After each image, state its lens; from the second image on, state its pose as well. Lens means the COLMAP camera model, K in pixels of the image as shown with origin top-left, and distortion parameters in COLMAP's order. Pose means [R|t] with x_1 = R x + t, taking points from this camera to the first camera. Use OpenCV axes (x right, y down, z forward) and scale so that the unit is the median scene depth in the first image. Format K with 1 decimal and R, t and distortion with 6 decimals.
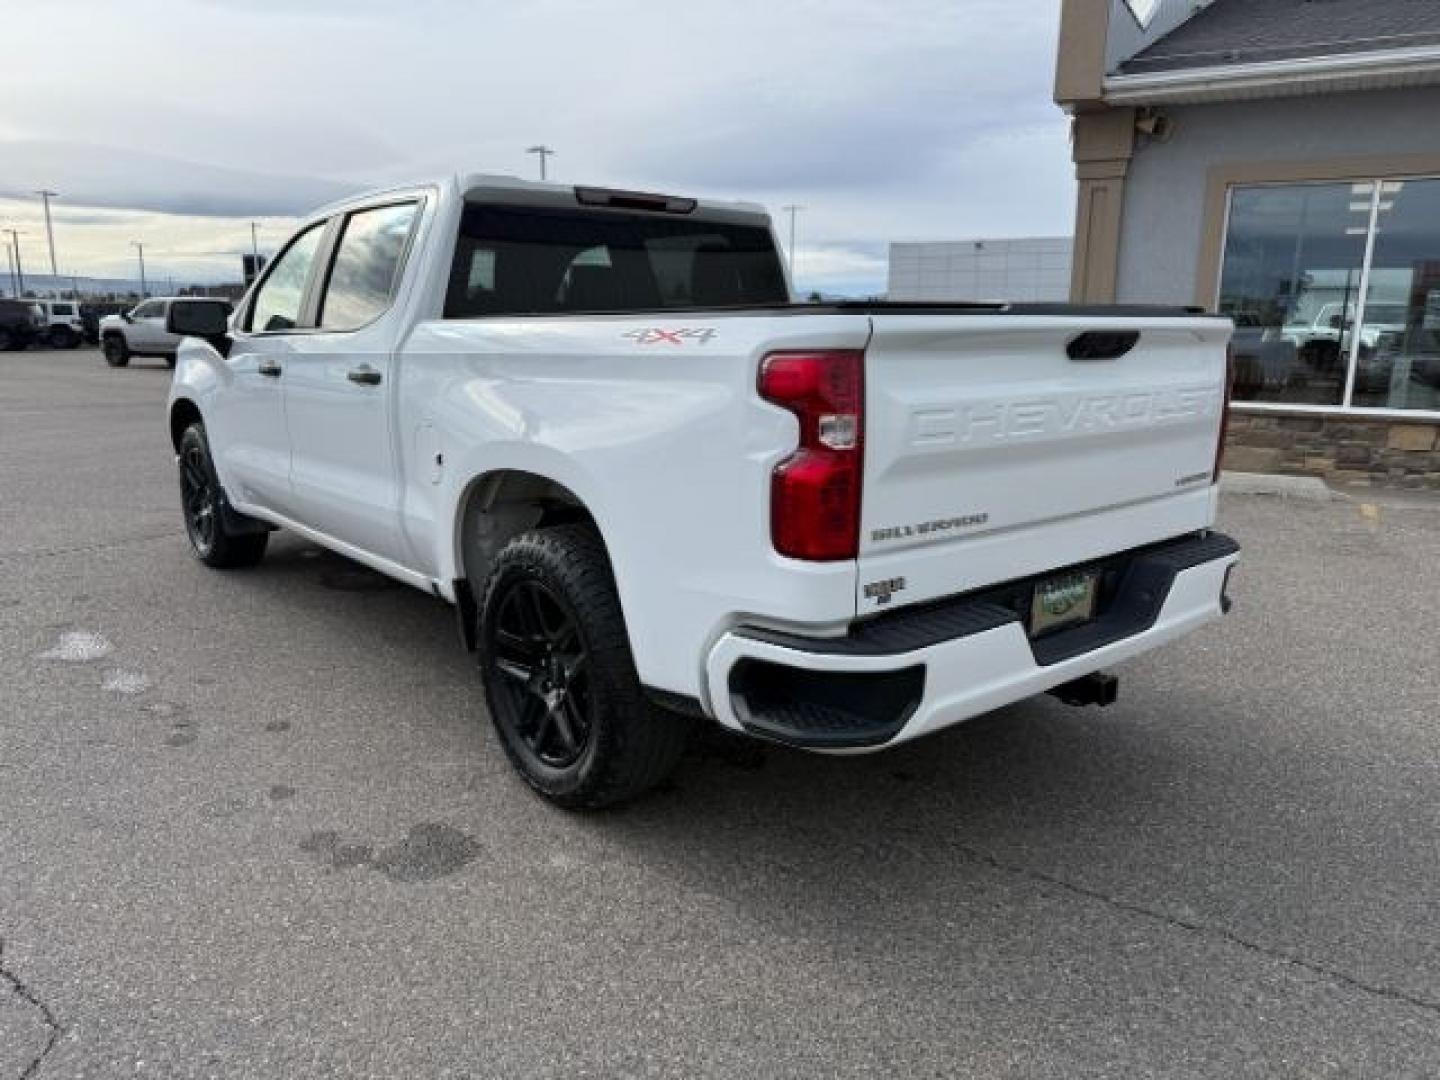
lens RADIAL K [[1052.0, 0, 720.2], [0, 1052.0, 564.8], [0, 0, 1]] dist [0.040307, -0.000643]
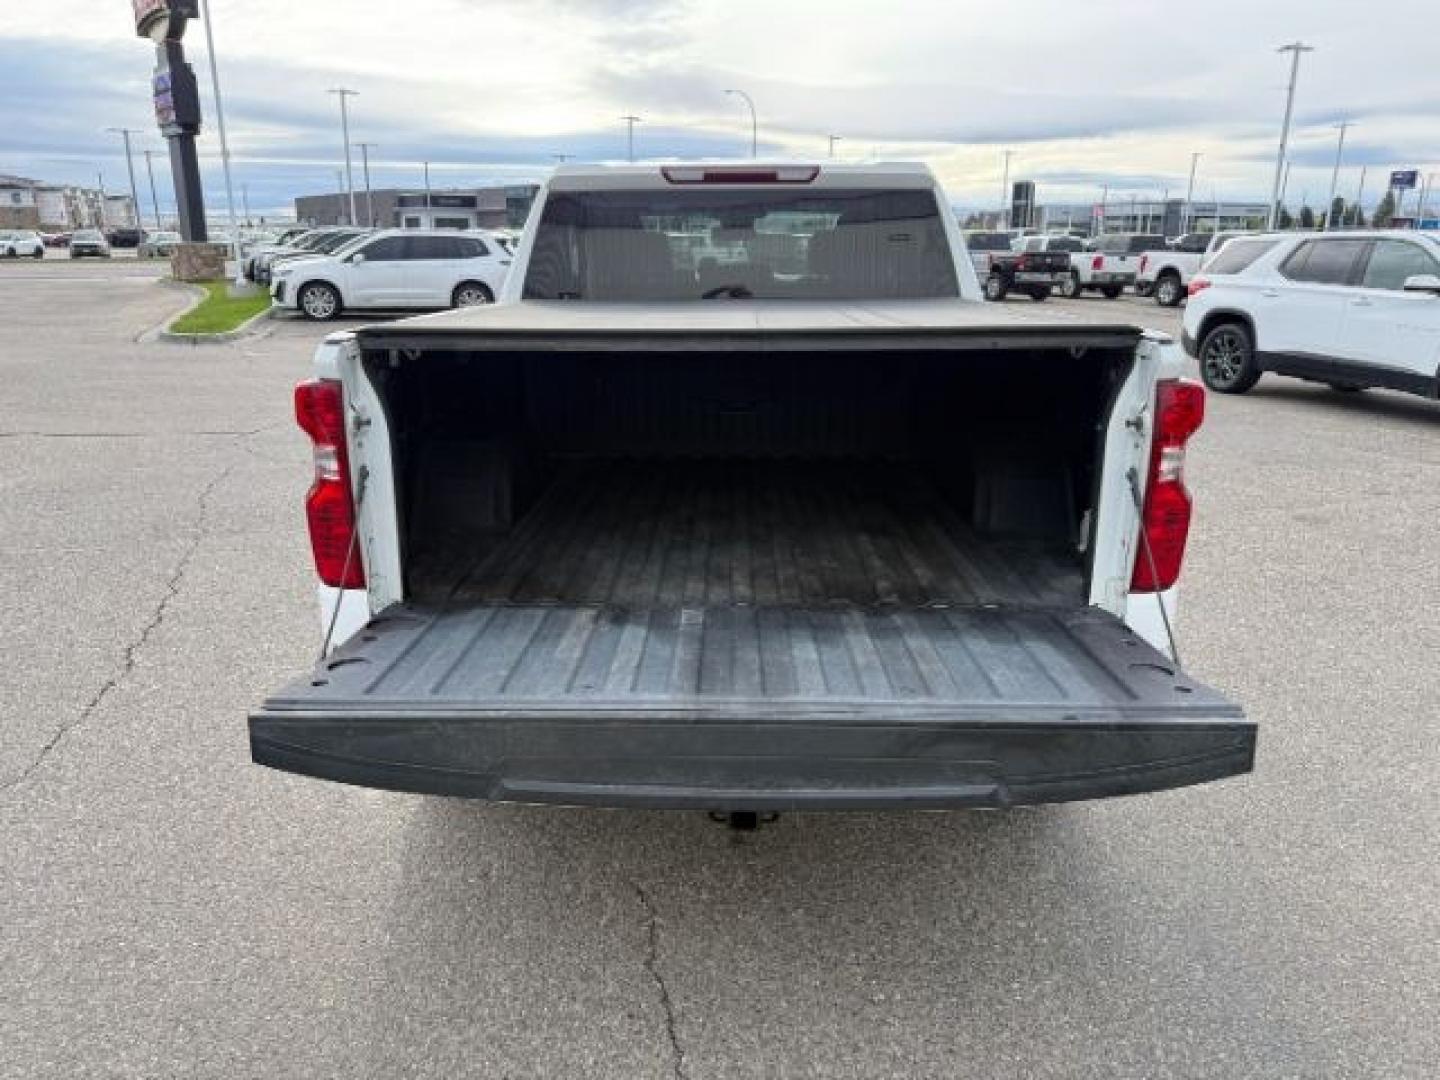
lens RADIAL K [[1045.0, 0, 698.6], [0, 1045.0, 539.5], [0, 0, 1]] dist [0.002286, -0.001202]
pose [[0.745478, 0.178029, -0.642315, 0.847554], [-0.143172, 0.983945, 0.106551, -0.171752], [0.650972, 0.012530, 0.758998, 0.390595]]
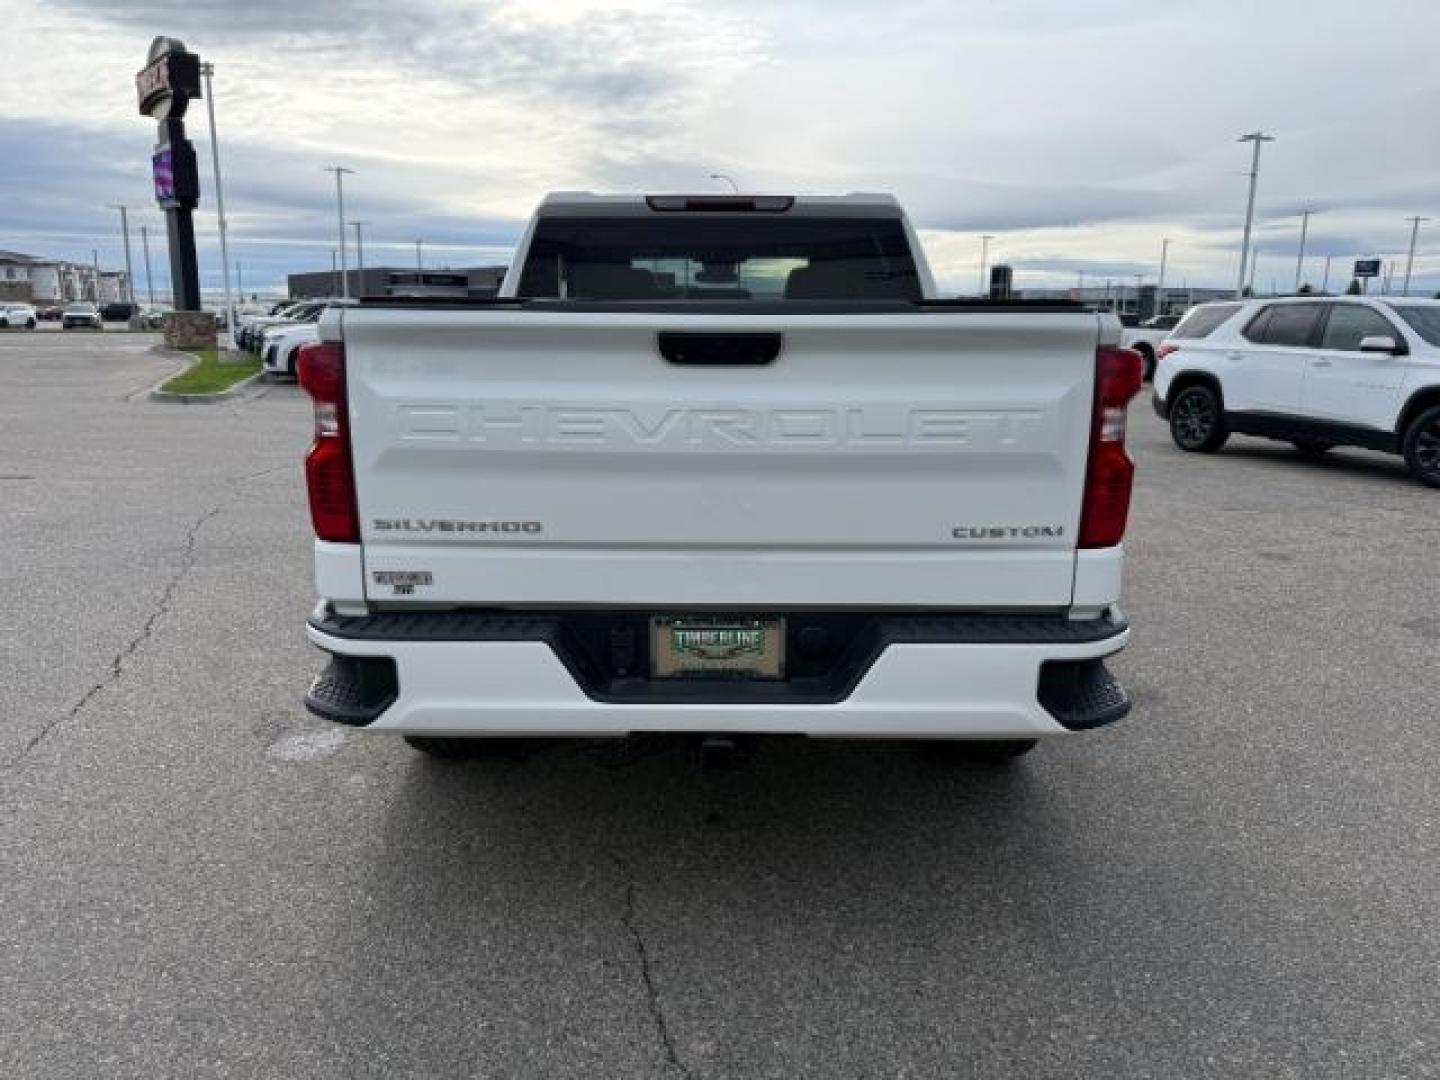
lens RADIAL K [[1045.5, 0, 701.4], [0, 1045.5, 538.2], [0, 0, 1]] dist [0.003496, -0.002885]
pose [[0.755372, 0.133909, -0.641468, 0.901716], [-0.149336, 0.988317, 0.030462, -0.080195], [0.638053, 0.072784, 0.766545, 0.359906]]
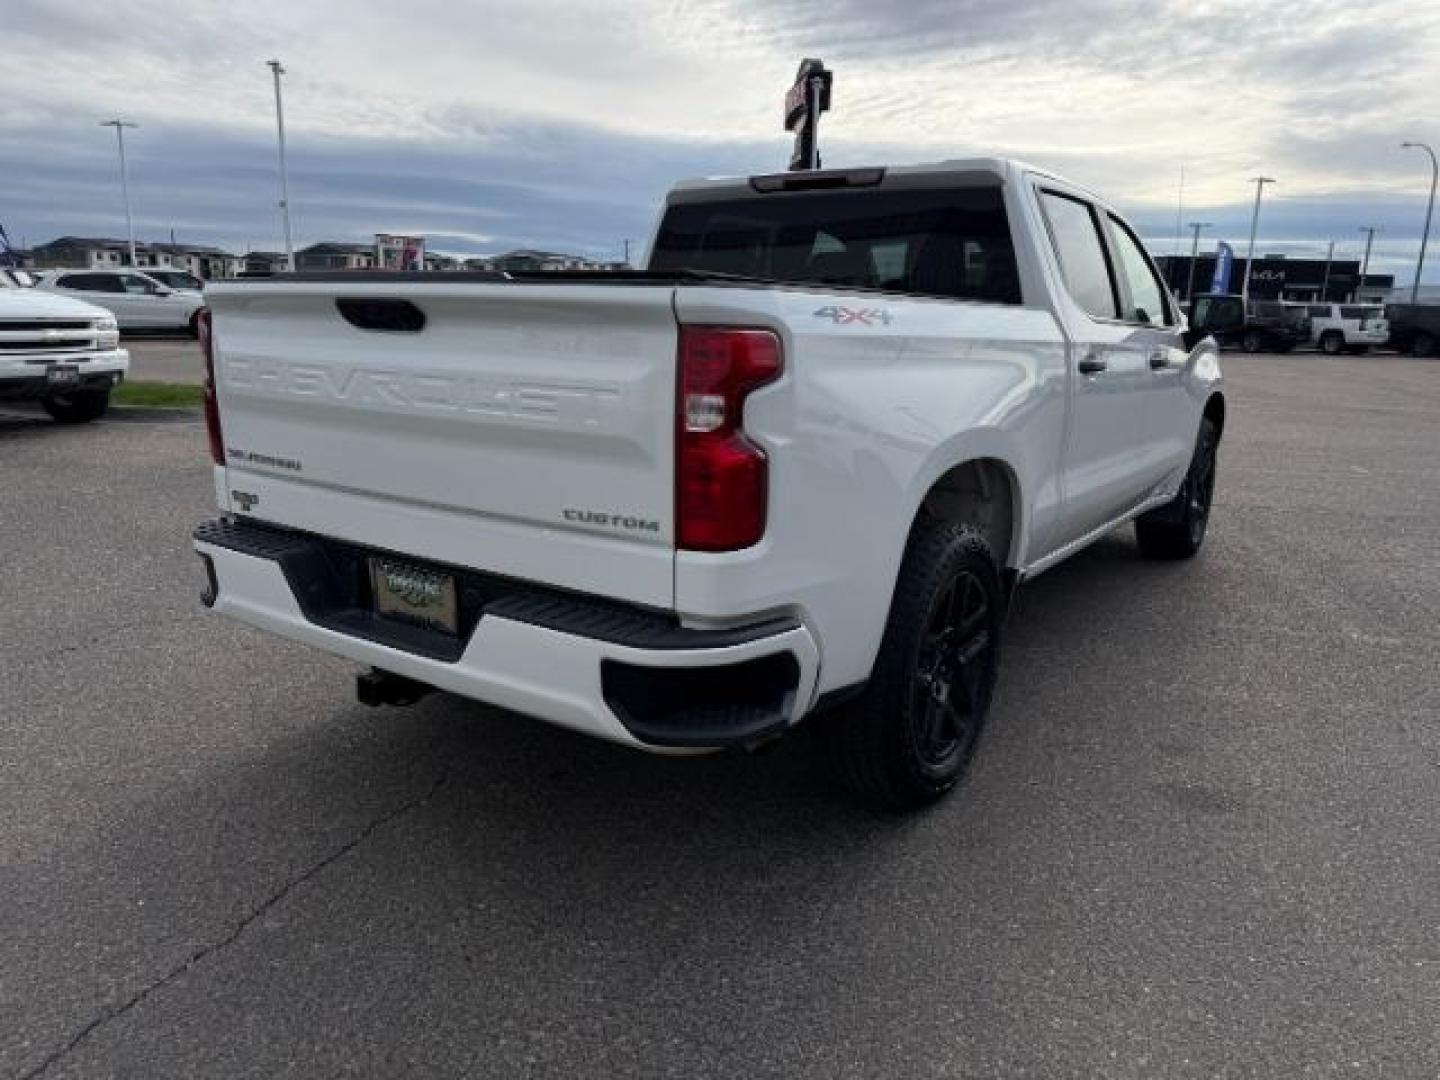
lens RADIAL K [[1024.0, 0, 720.0], [0, 1024.0, 540.0], [0, 0, 1]] dist [-0.000192, -0.004855]
pose [[0.273309, 0.216797, -0.937177, 1.305264], [-0.234606, 0.959874, 0.153629, -0.223573], [0.932879, 0.177879, 0.313204, 1.024720]]
